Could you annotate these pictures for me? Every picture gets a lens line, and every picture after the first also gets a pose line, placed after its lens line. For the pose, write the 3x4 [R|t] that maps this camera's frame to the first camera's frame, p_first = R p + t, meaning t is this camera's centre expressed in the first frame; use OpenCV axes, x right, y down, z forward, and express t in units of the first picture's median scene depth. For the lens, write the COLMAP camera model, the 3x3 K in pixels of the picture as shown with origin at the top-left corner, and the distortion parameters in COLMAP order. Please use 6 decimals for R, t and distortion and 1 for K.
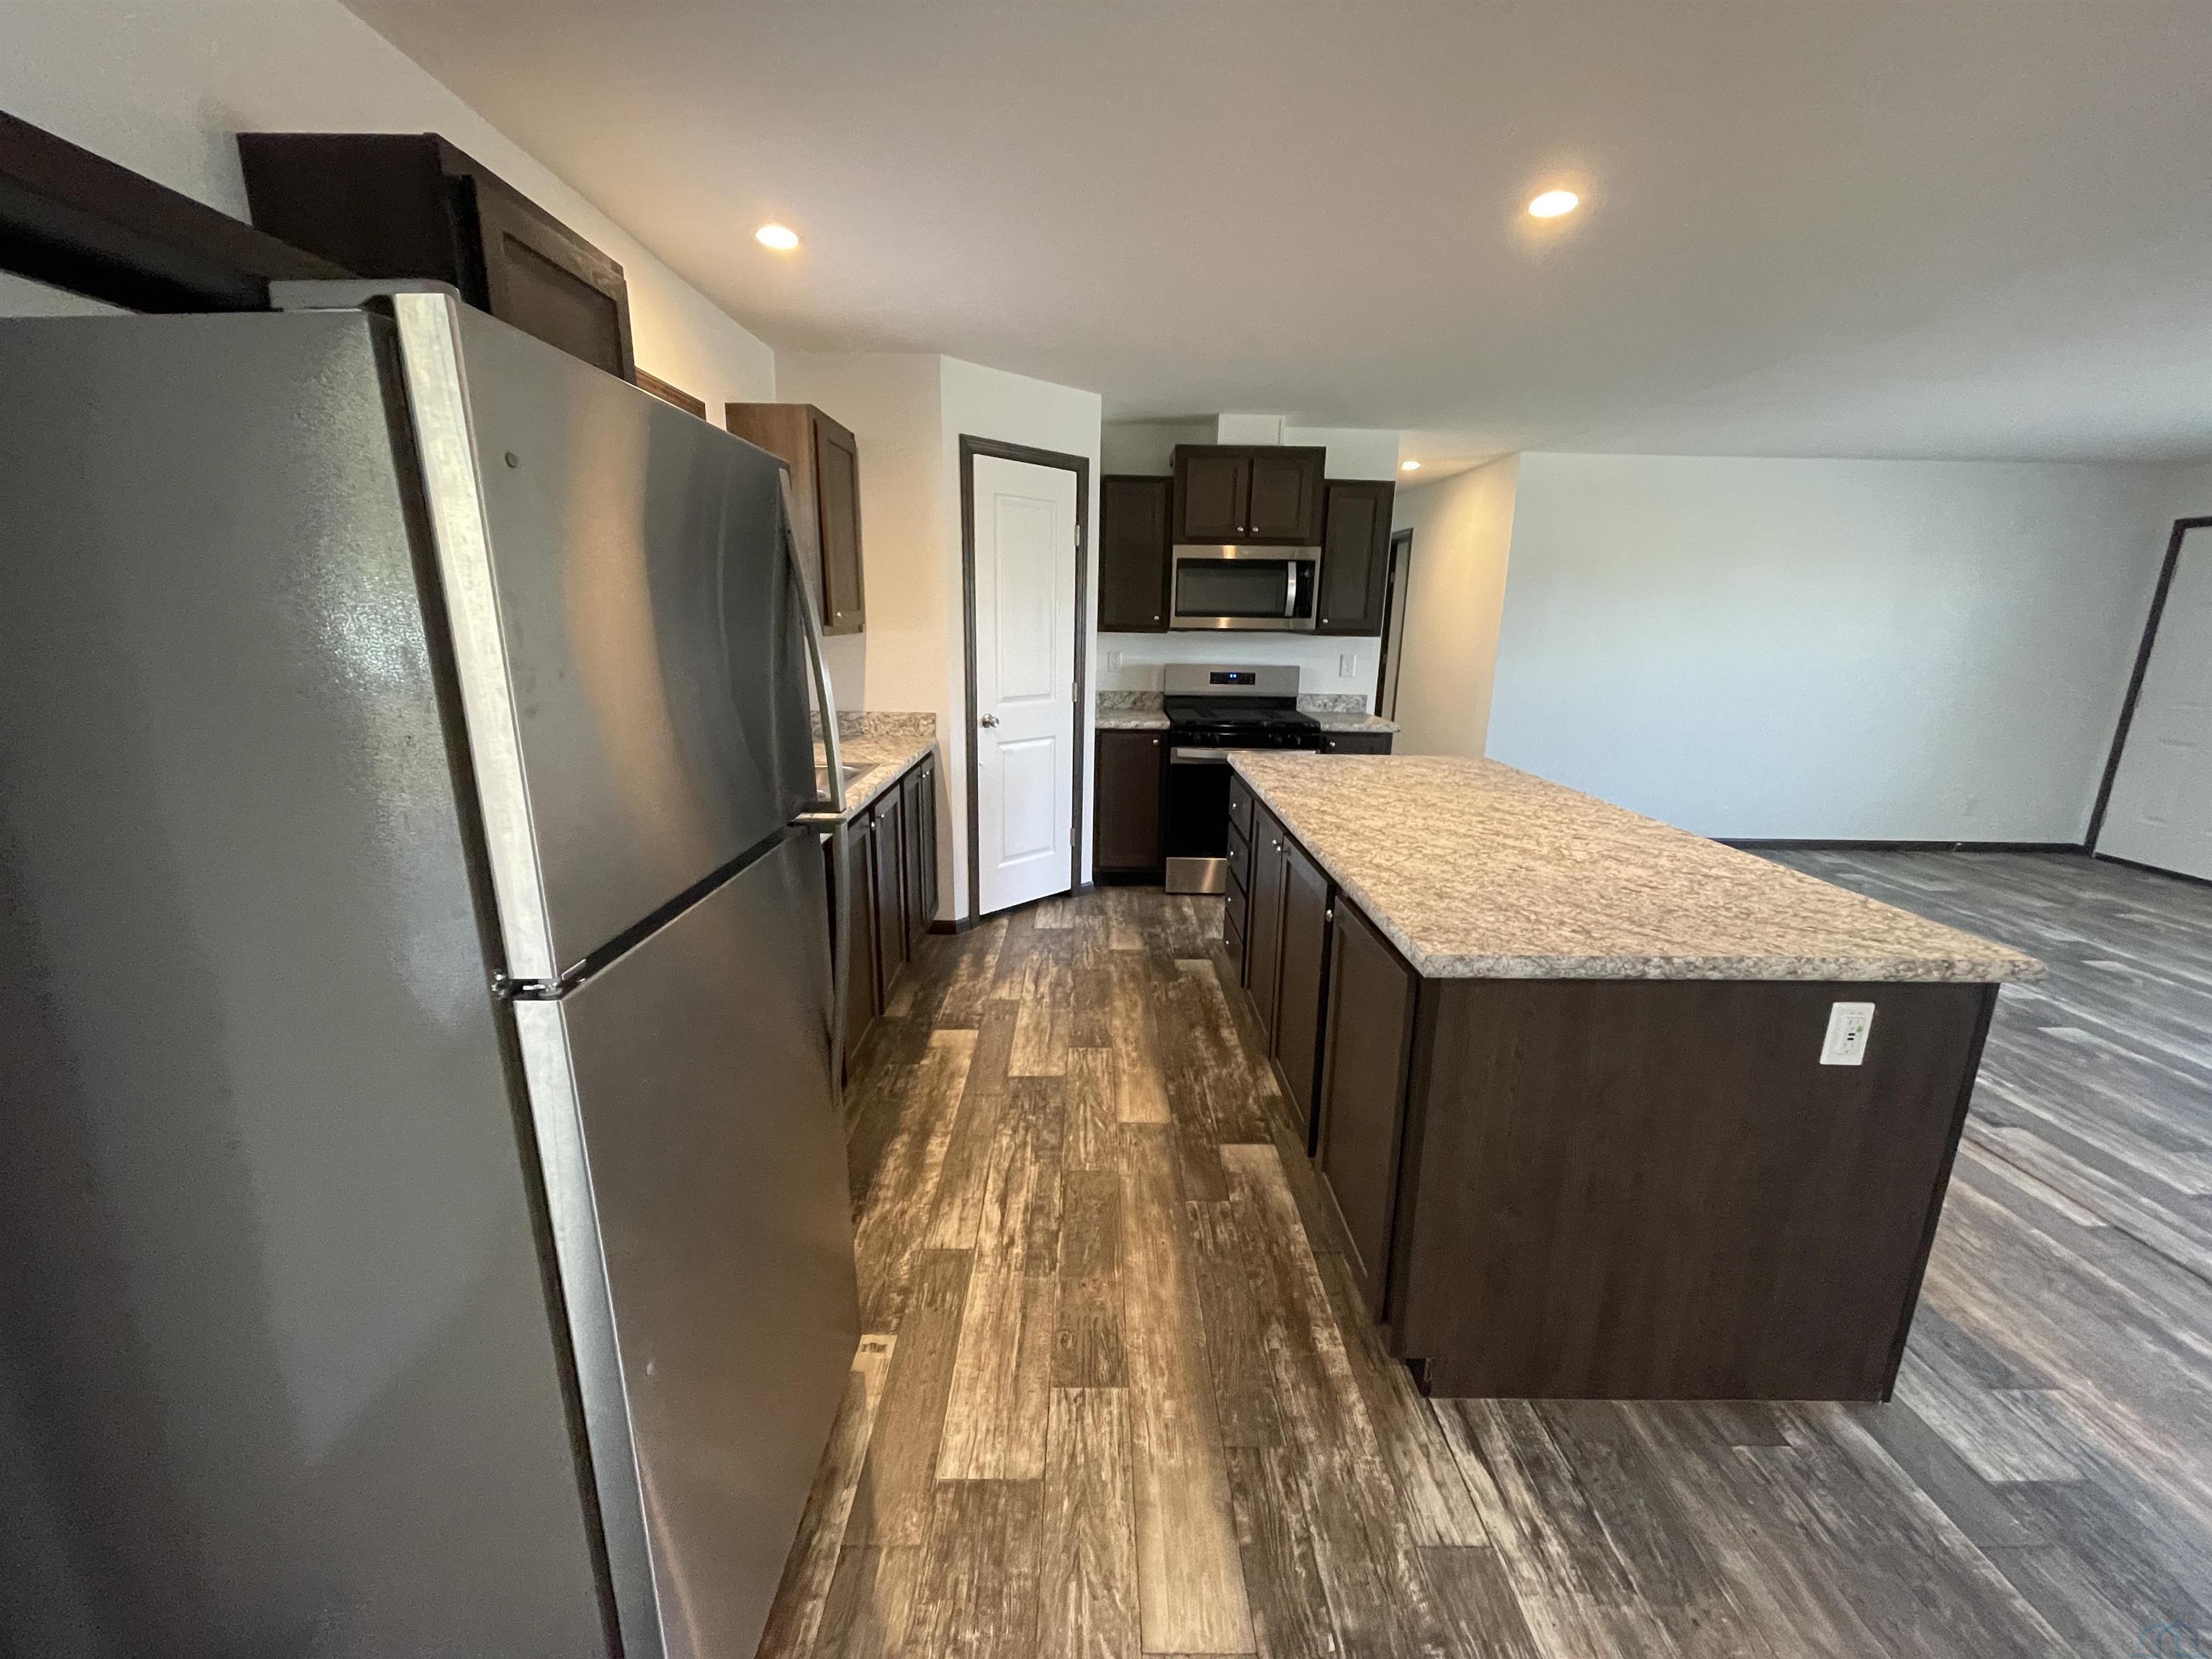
lens RADIAL K [[913.0, 0, 1106.0], [0, 913.0, 829.5], [0, 0, 1]] dist [0.004770, -0.000066]
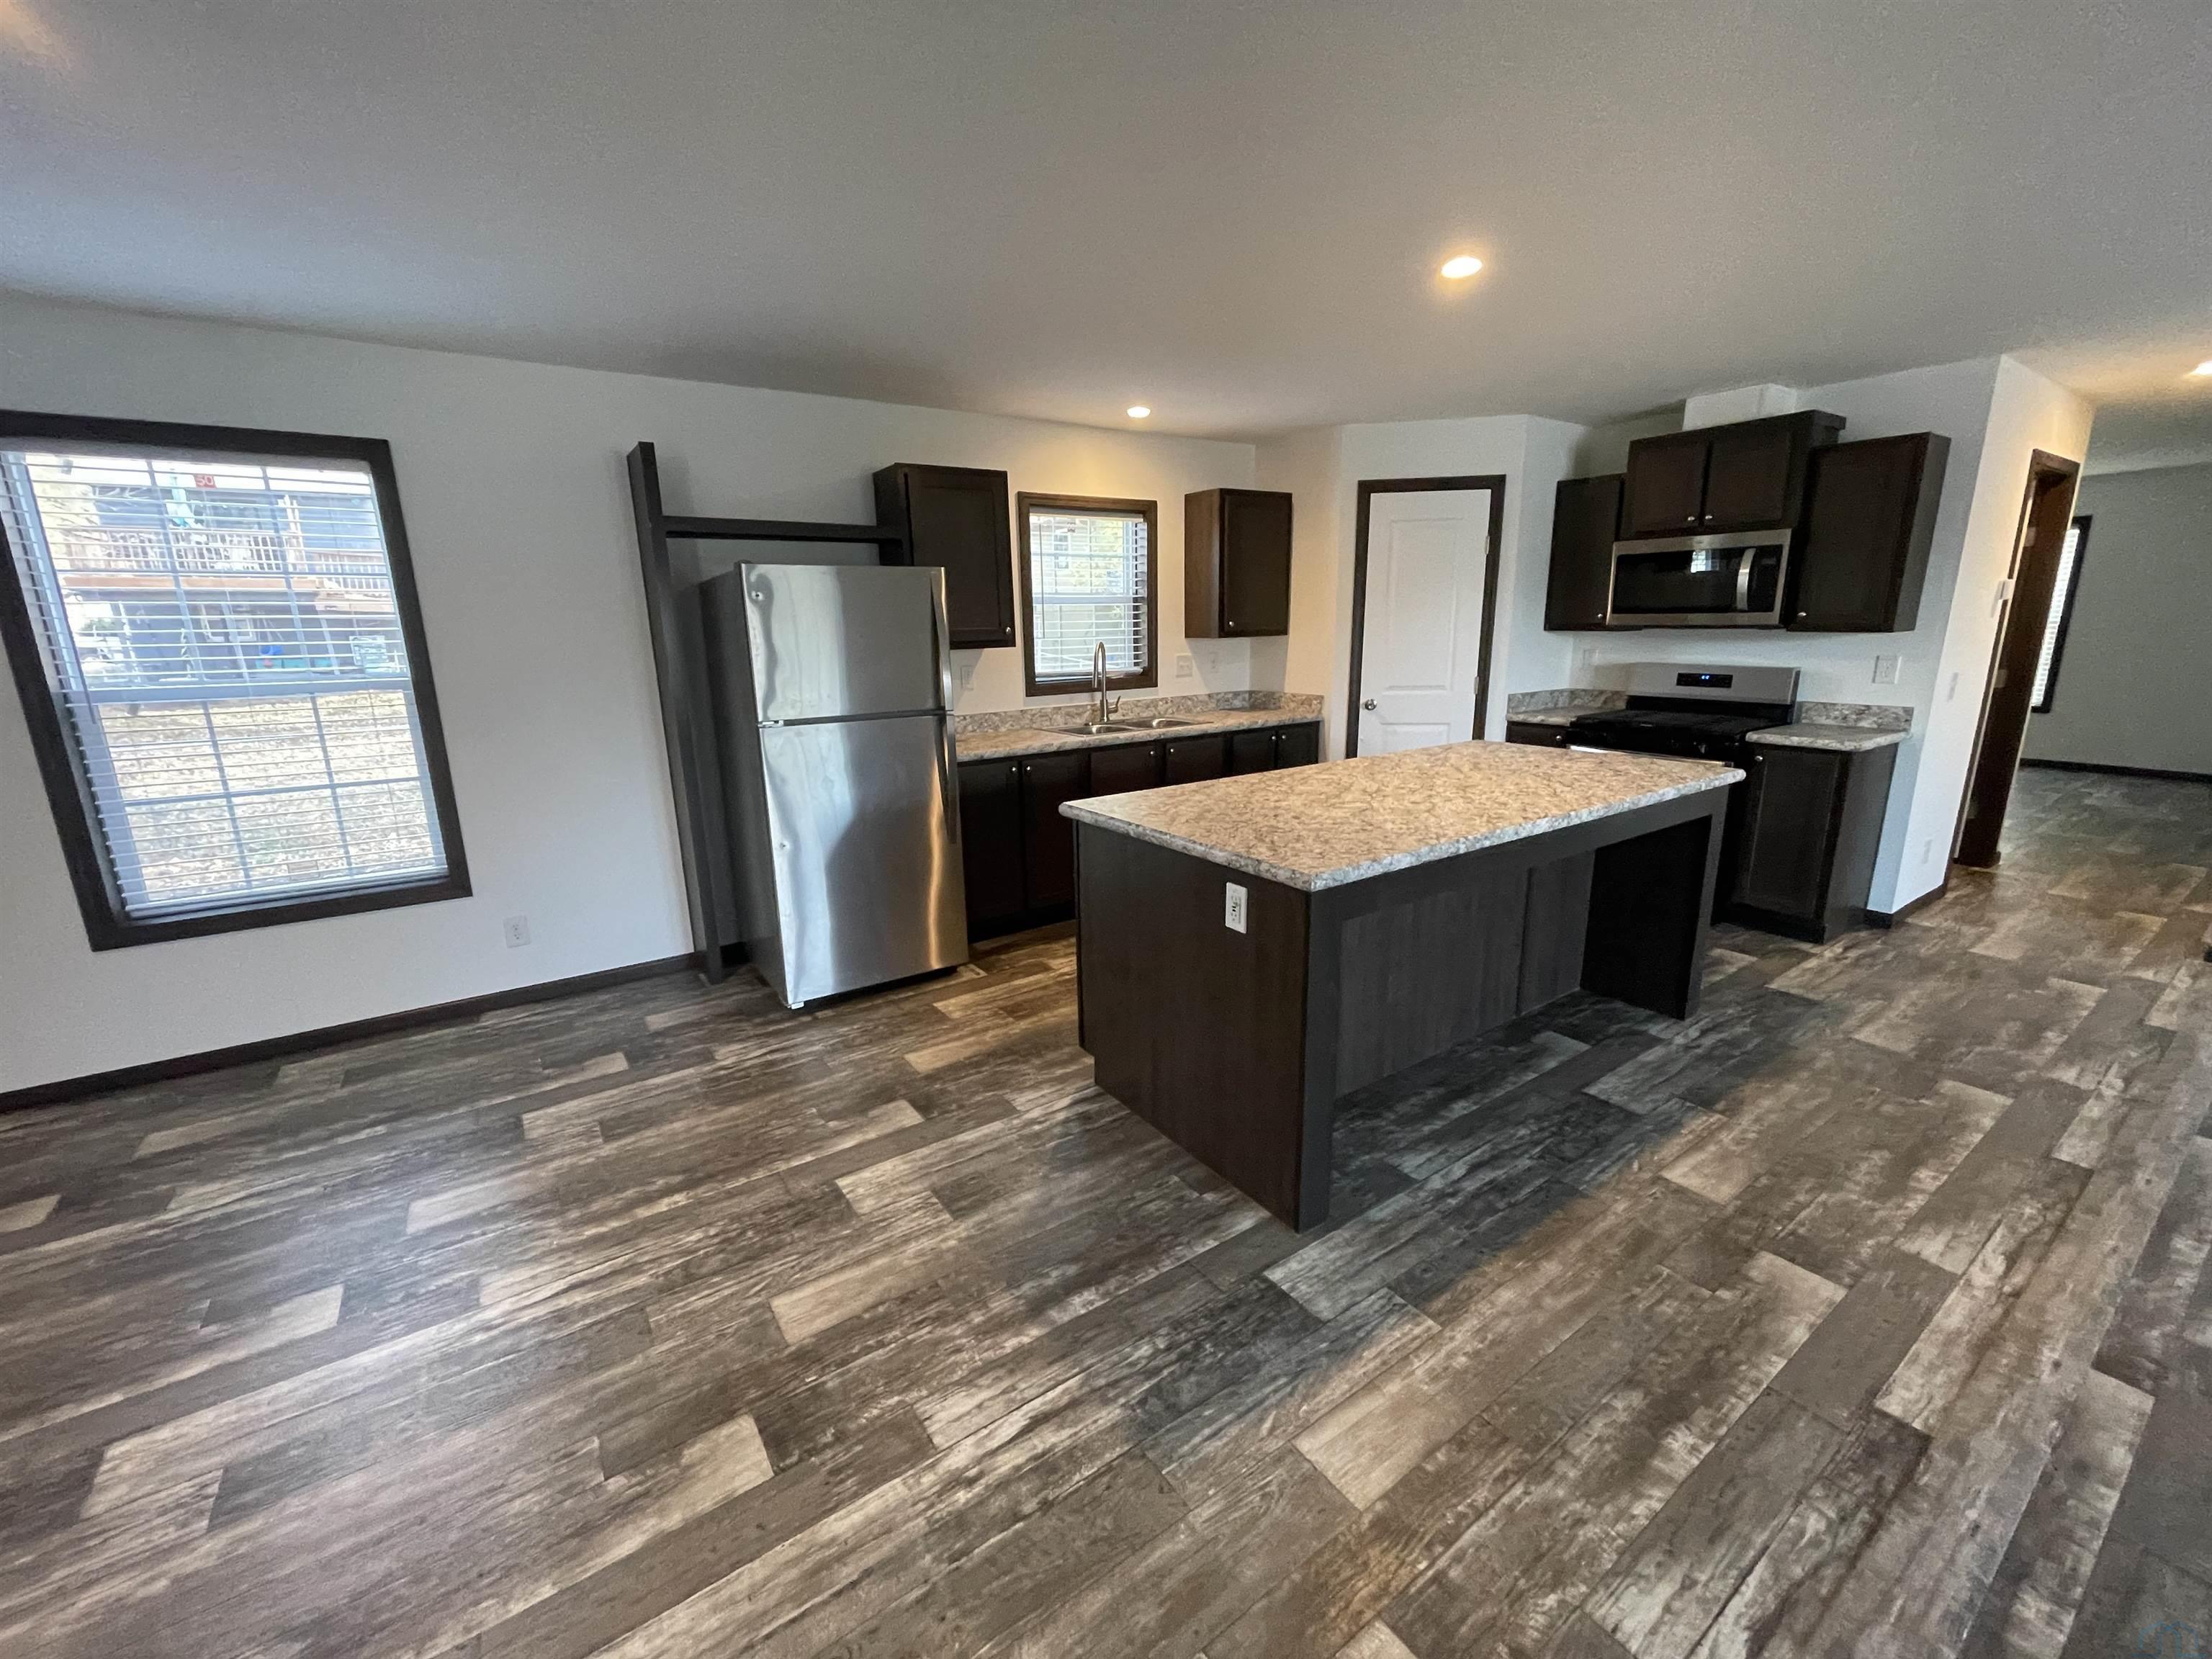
lens RADIAL K [[888.2, 0, 1091.9], [0, 888.2, 841.3], [0, 0, 1]] dist [-0.002309, 0.000013]
pose [[0.544264, 0.177575, -0.819905, 0.620508], [-0.169913, 0.980418, 0.099549, 0.008498], [0.821527, 0.085131, 0.563779, 0.013113]]
